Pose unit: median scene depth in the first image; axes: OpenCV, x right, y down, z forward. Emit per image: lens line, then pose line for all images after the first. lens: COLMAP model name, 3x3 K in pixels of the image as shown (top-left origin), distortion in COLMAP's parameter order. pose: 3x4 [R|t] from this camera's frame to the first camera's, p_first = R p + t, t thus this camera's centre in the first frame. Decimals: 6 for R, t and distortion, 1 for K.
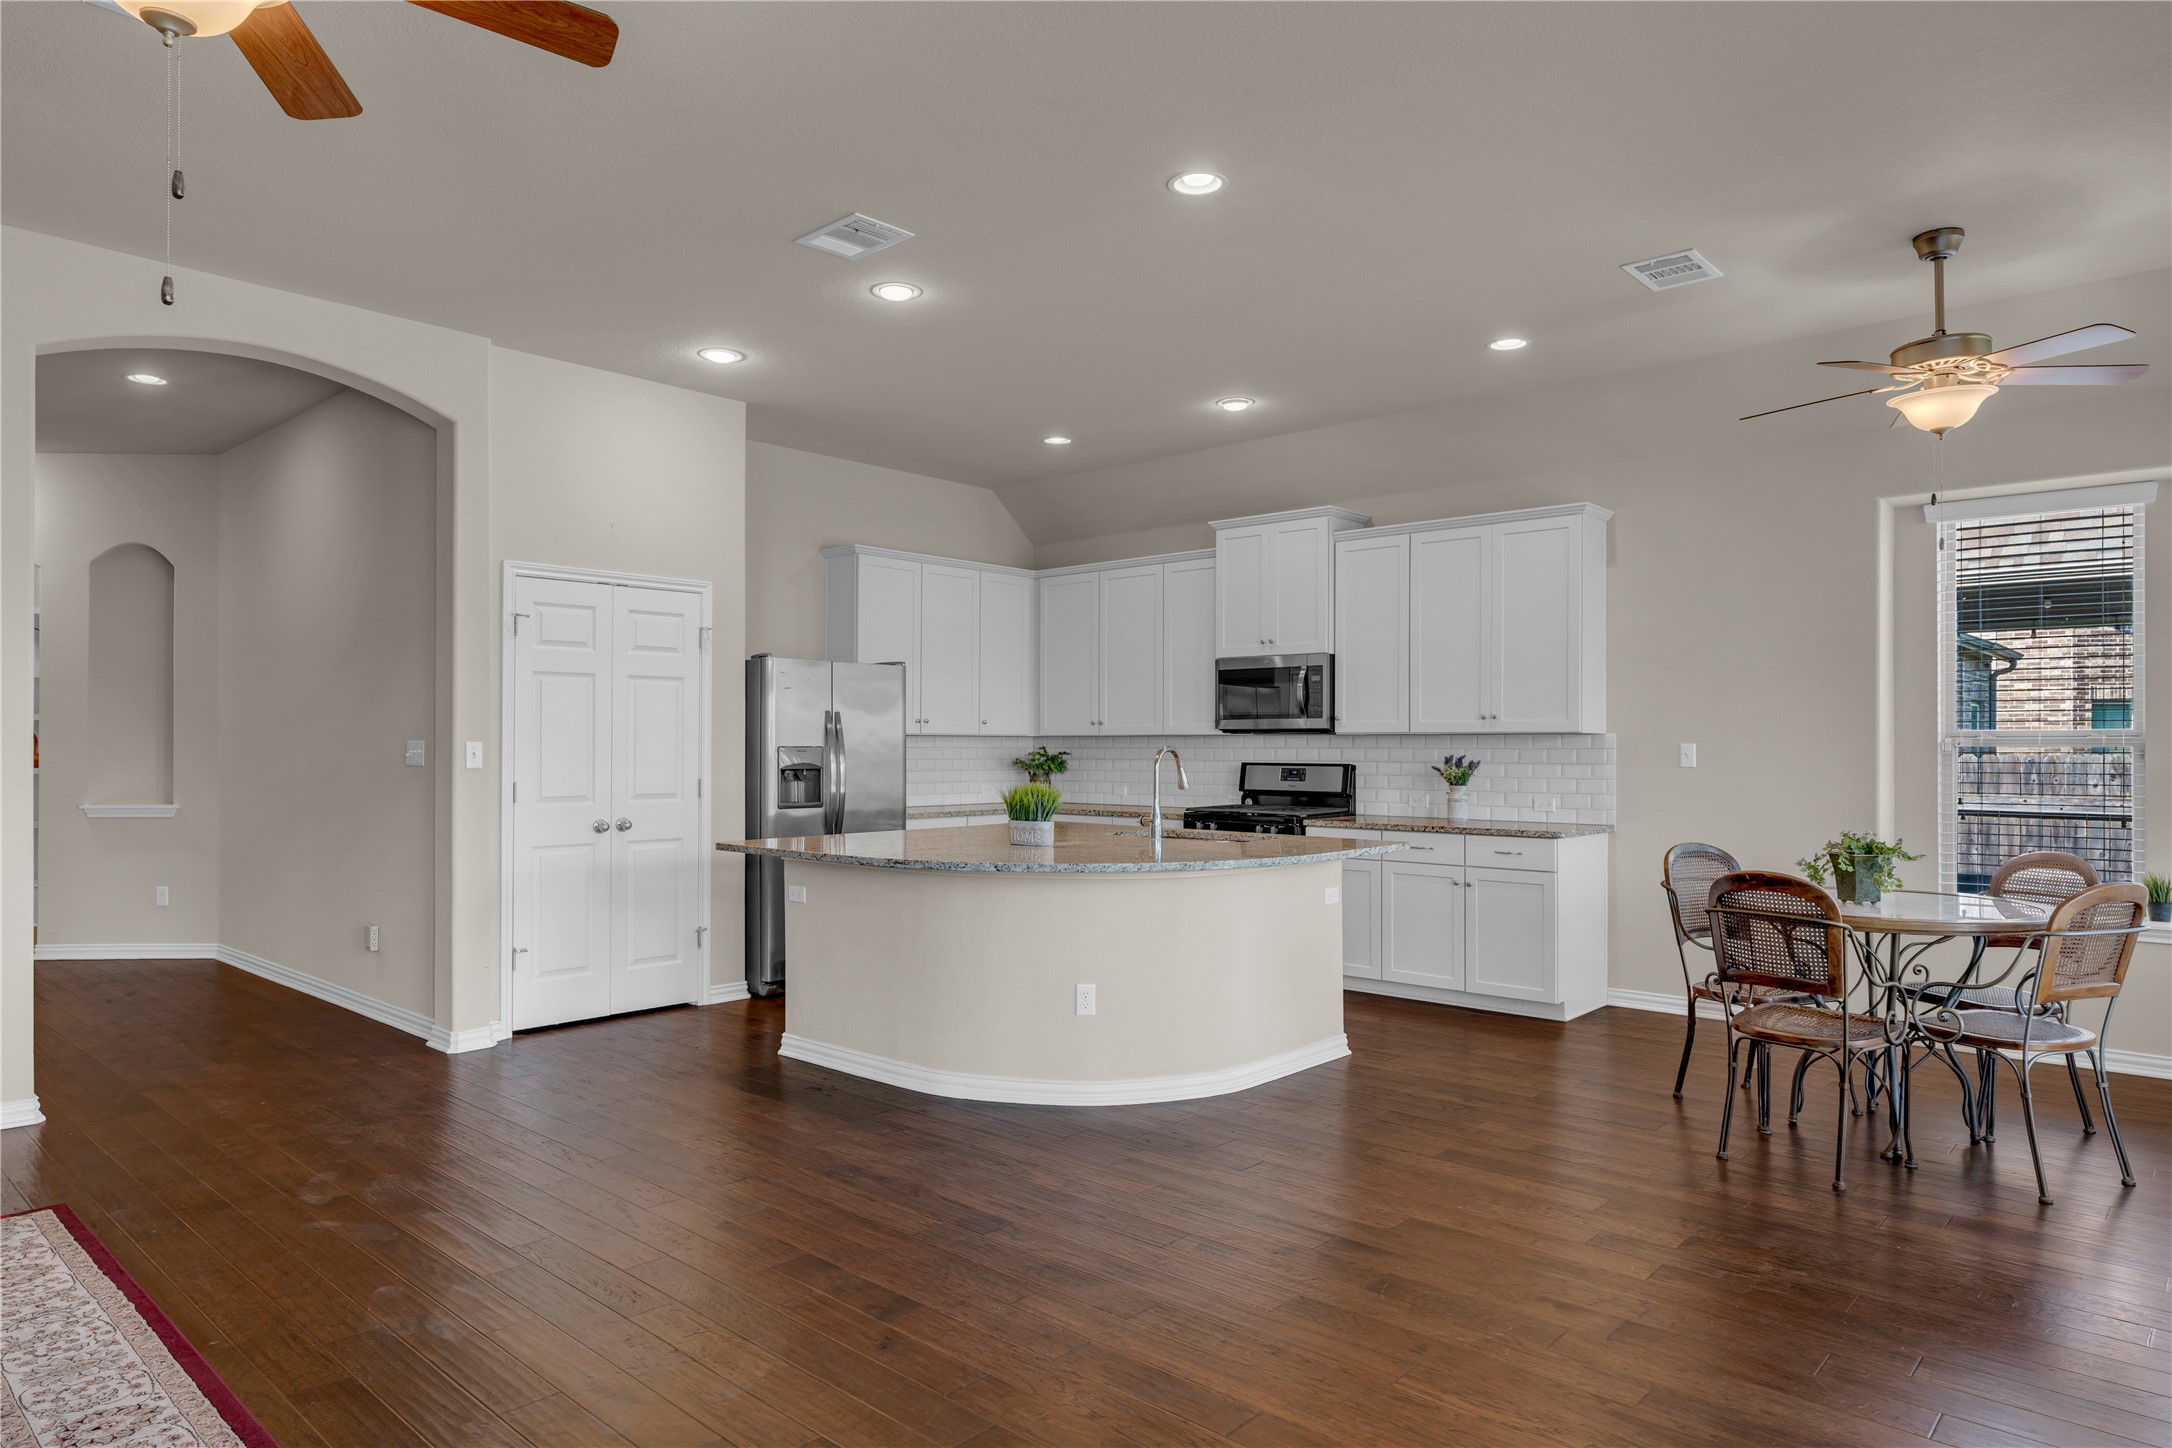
lens RADIAL K [[1301.2, 0, 1061.9], [0, 1301.2, 735.2], [0, 0, 1]] dist [-0.002909, -0.001019]
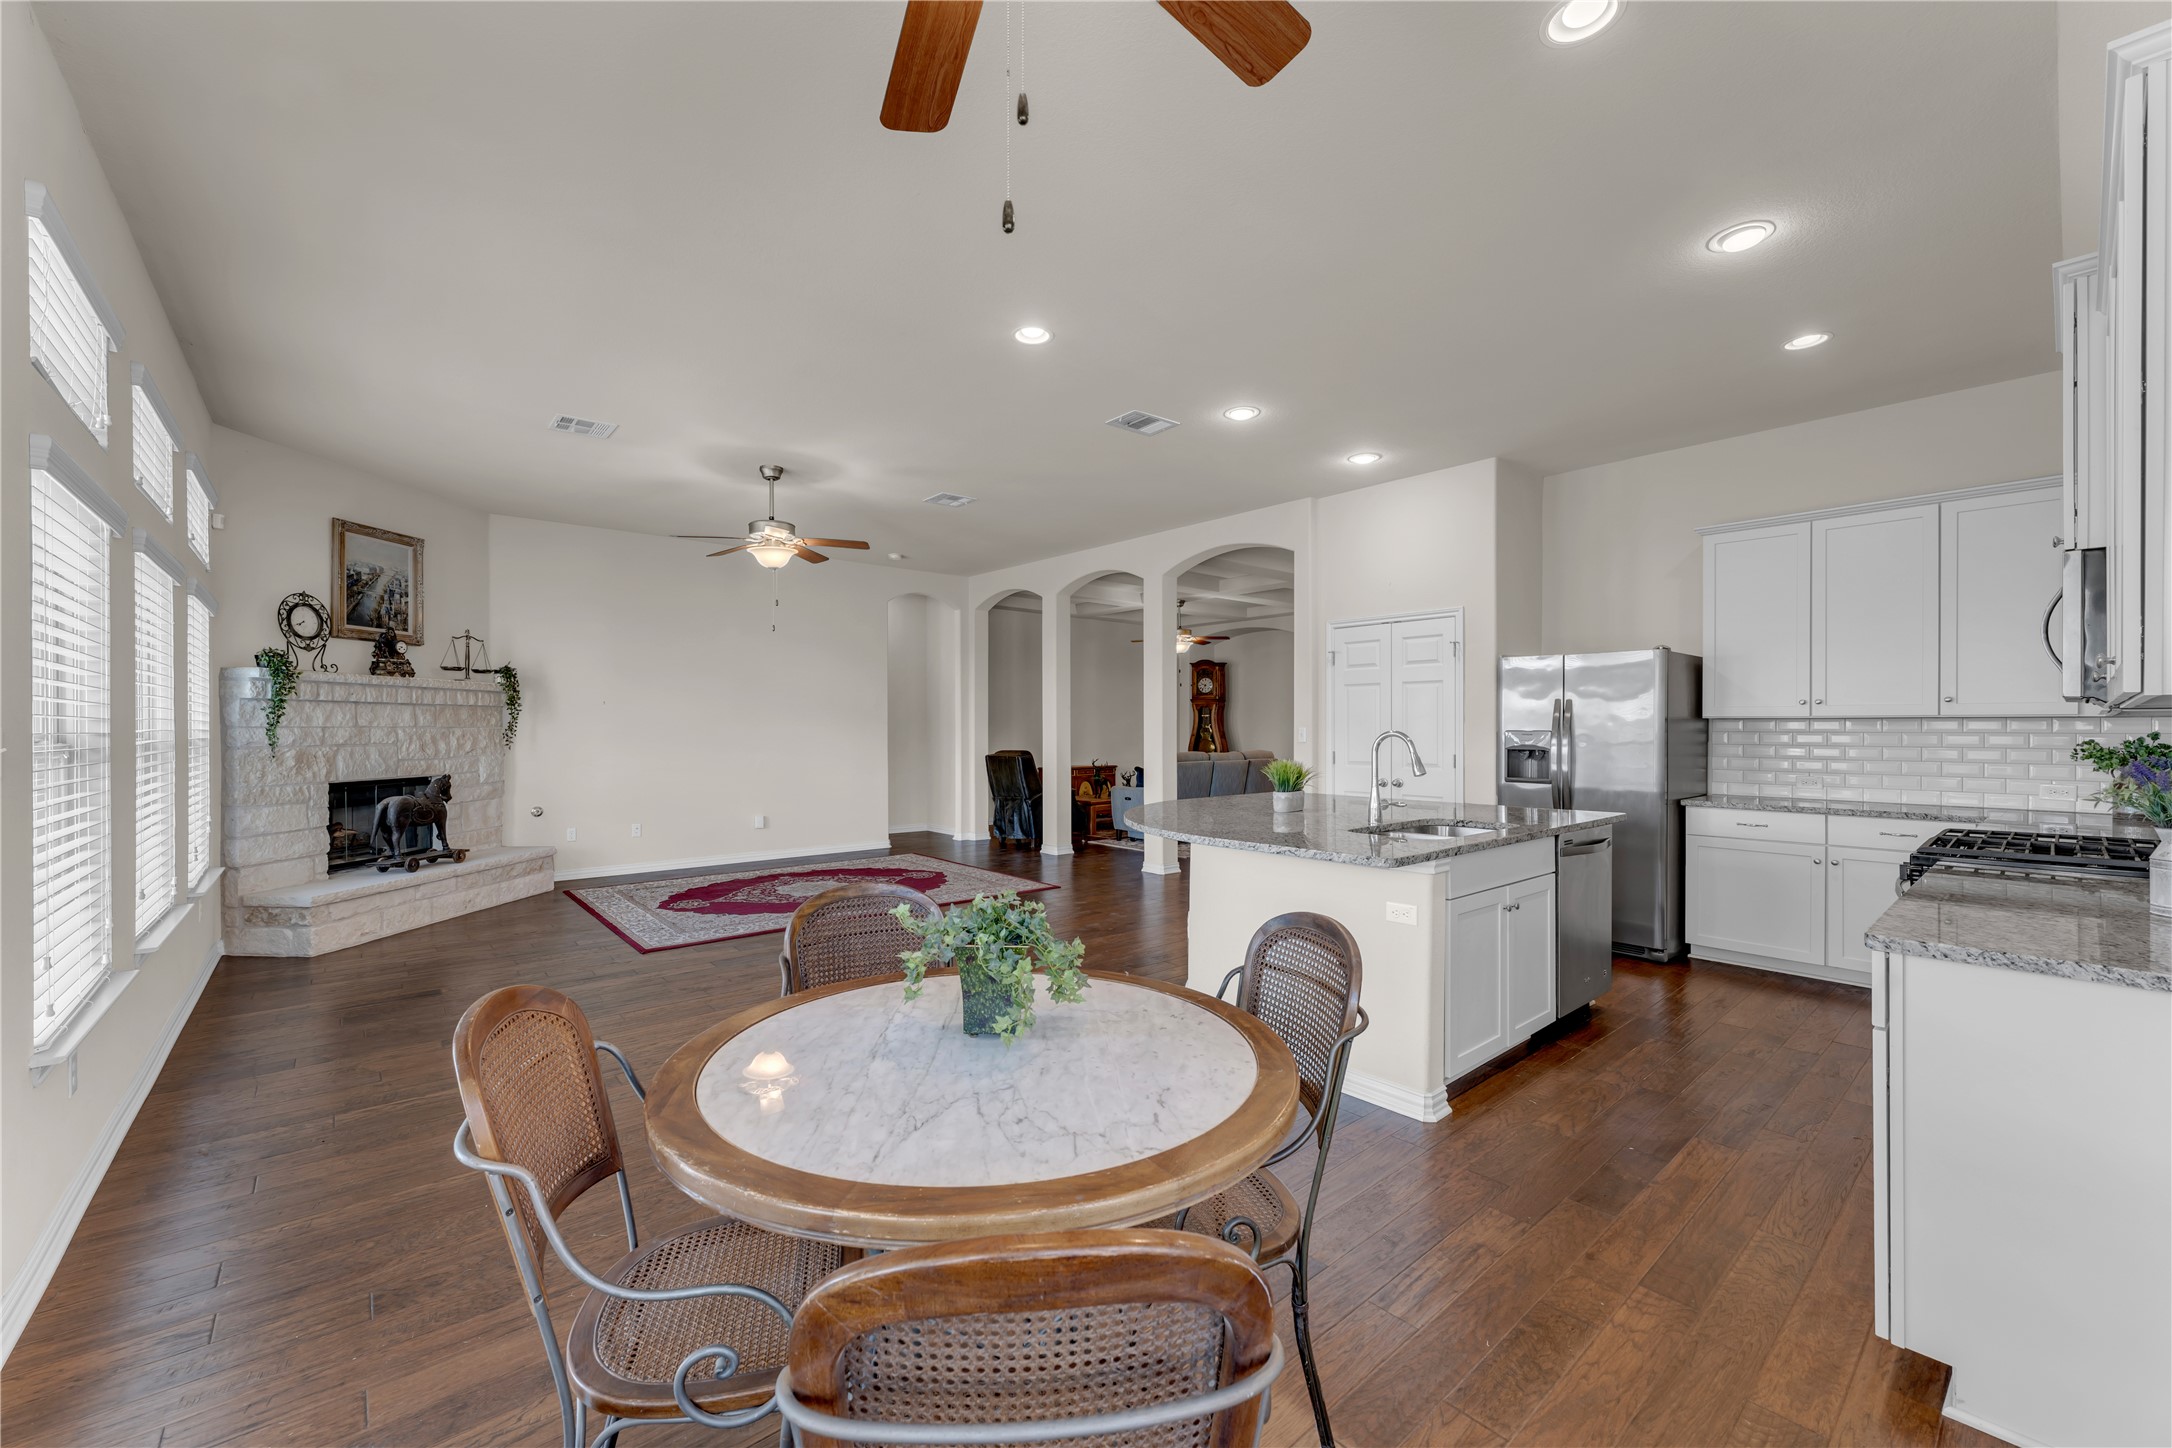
lens RADIAL K [[847.0, 0, 1094.1], [0, 847.0, 727.0], [0, 0, 1]] dist [-0.000658, 0.000248]
pose [[-0.099266, -0.002178, -0.995059, 0.594390], [0.007122, 0.999970, -0.002899, 0.004750], [0.995035, -0.007374, -0.099248, 0.673688]]
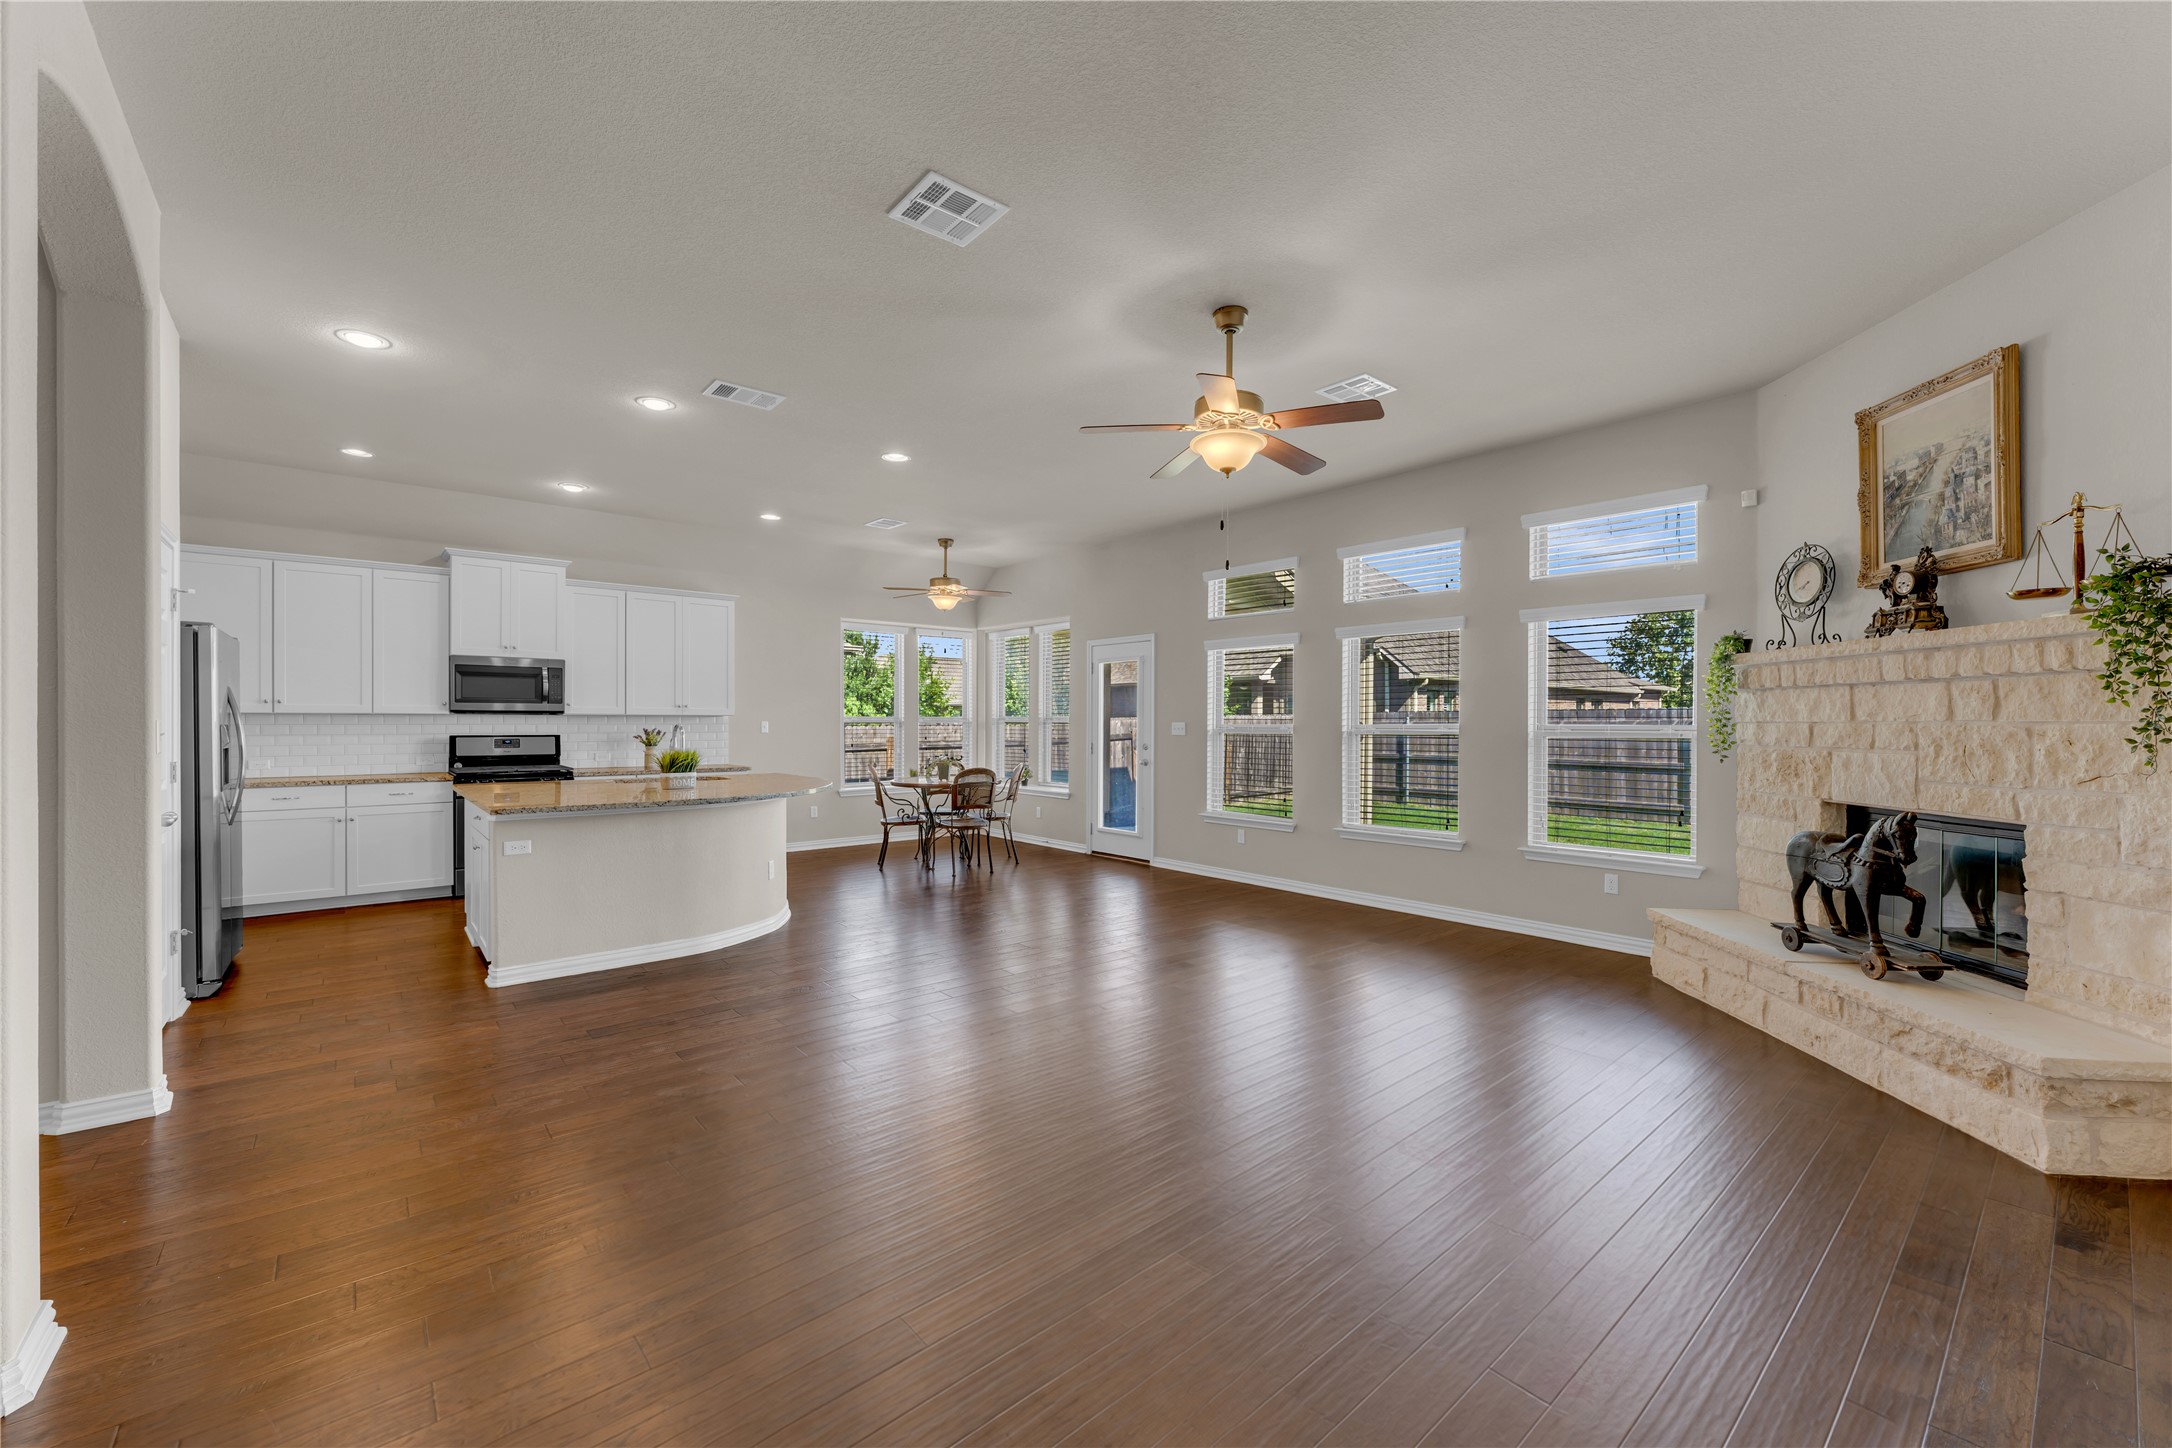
lens RADIAL K [[868.1, 0, 1086.0], [0, 868.1, 724.0], [0, 0, 1]] dist [0.000019, 0.000186]
pose [[0.111090, -0.000365, 0.993810, -0.737316], [-0.009677, 0.999952, 0.001449, 0.002470], [-0.993763, -0.009779, 0.111081, 0.309323]]
